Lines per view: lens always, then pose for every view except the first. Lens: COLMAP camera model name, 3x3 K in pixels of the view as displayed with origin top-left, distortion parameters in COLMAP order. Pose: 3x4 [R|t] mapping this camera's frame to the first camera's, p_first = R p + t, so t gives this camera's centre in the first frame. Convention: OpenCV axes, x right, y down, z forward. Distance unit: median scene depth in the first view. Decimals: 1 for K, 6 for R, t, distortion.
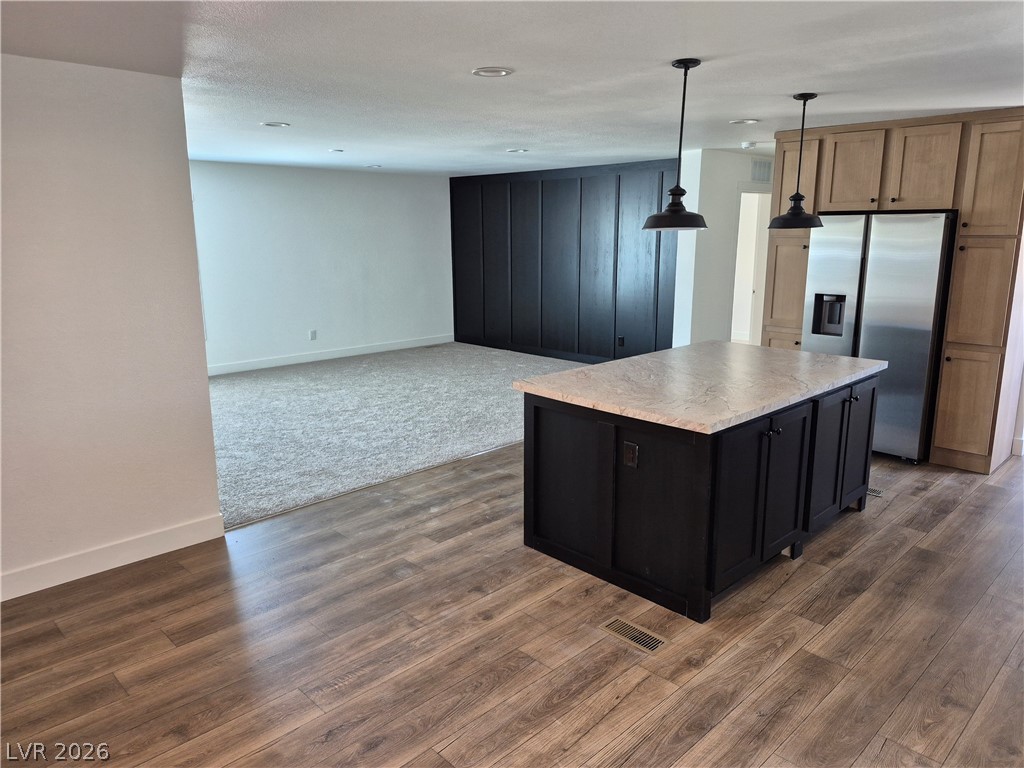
lens RADIAL K [[711.8, 0, 525.1], [0, 711.8, 378.3], [0, 0, 1]] dist [0.107966, -0.120798]
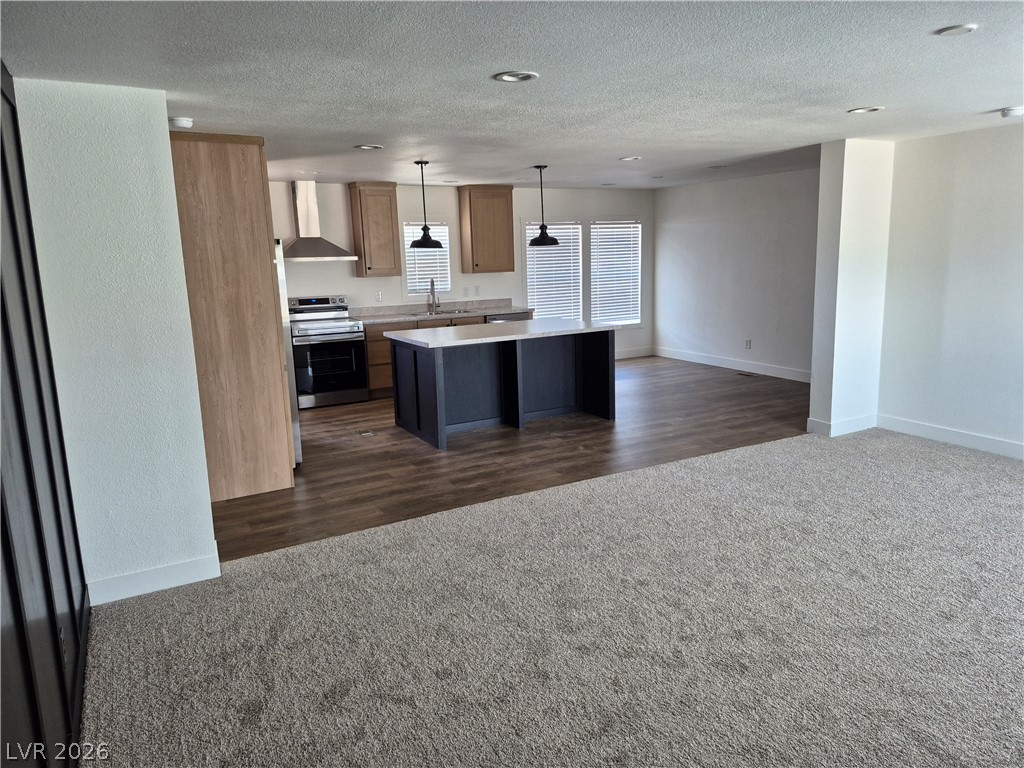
lens RADIAL K [[711.8, 0, 525.1], [0, 711.8, 378.3], [0, 0, 1]] dist [0.107966, -0.120798]
pose [[-0.965051, -0.021350, 0.261192, -0.266976], [0.080287, 0.924663, 0.372227, -0.590782], [-0.249461, 0.380188, -0.890632, 2.833339]]
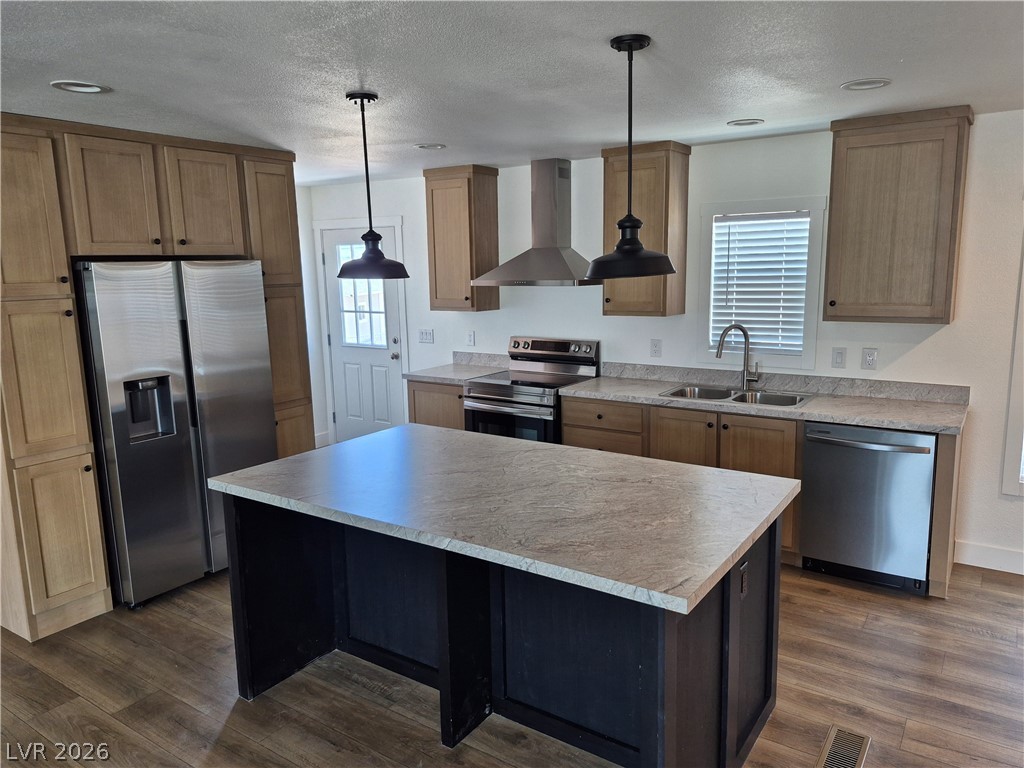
lens RADIAL K [[711.8, 0, 525.1], [0, 711.8, 378.3], [0, 0, 1]] dist [0.107966, -0.120798]
pose [[-0.192472, -0.157092, 0.968647, -0.445646], [0.222335, 0.954452, 0.198968, -0.260763], [-0.955783, 0.253660, -0.148778, 1.164331]]
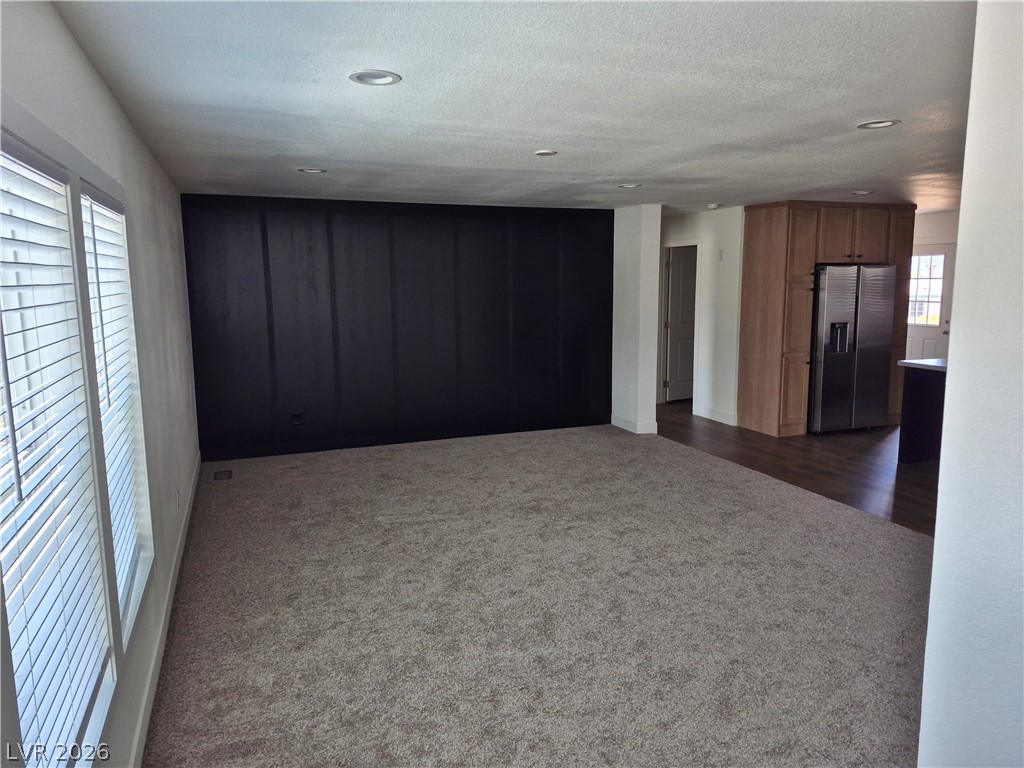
lens RADIAL K [[711.8, 0, 525.1], [0, 711.8, 378.3], [0, 0, 1]] dist [0.107966, -0.120798]
pose [[0.385236, -0.130965, 0.913478, -1.625491], [0.197682, 0.978611, 0.056935, -0.316956], [-0.901396, 0.158645, 0.402886, 1.521117]]
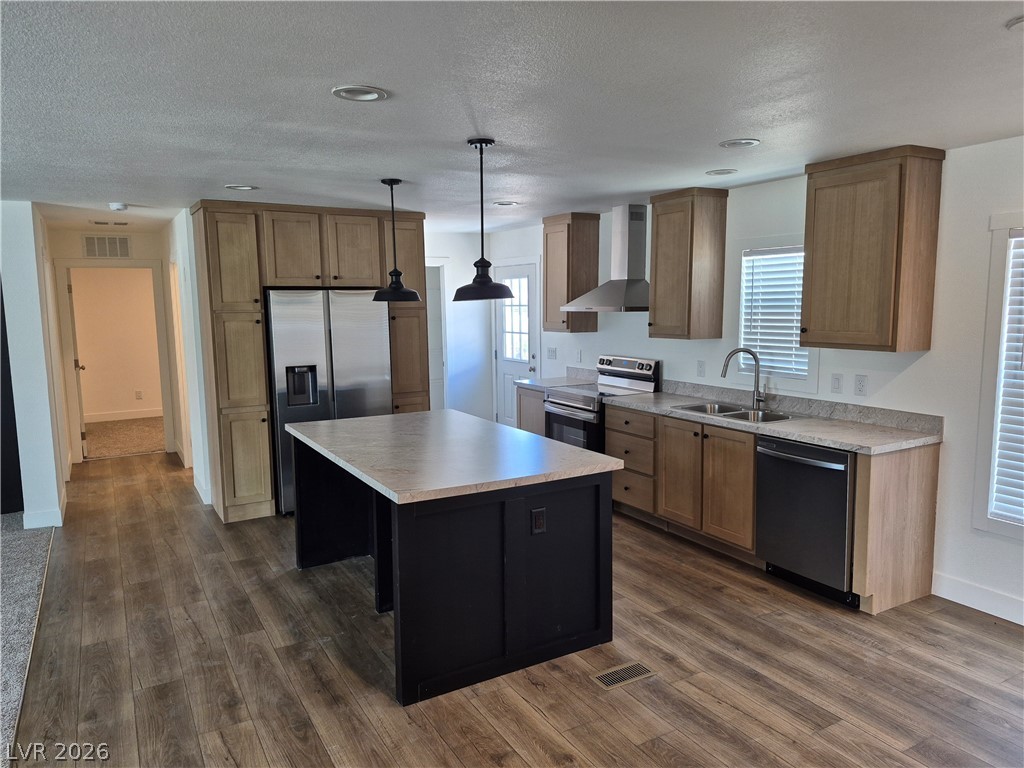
lens RADIAL K [[712.0, 0, 520.5], [0, 712.0, 382.5], [0, 0, 1]] dist [0.106783, -0.121386]
pose [[0.256179, -0.117758, 0.959430, -0.727188], [0.212995, 0.975033, 0.062801, -0.137470], [-0.942871, 0.188266, 0.274865, 0.654937]]
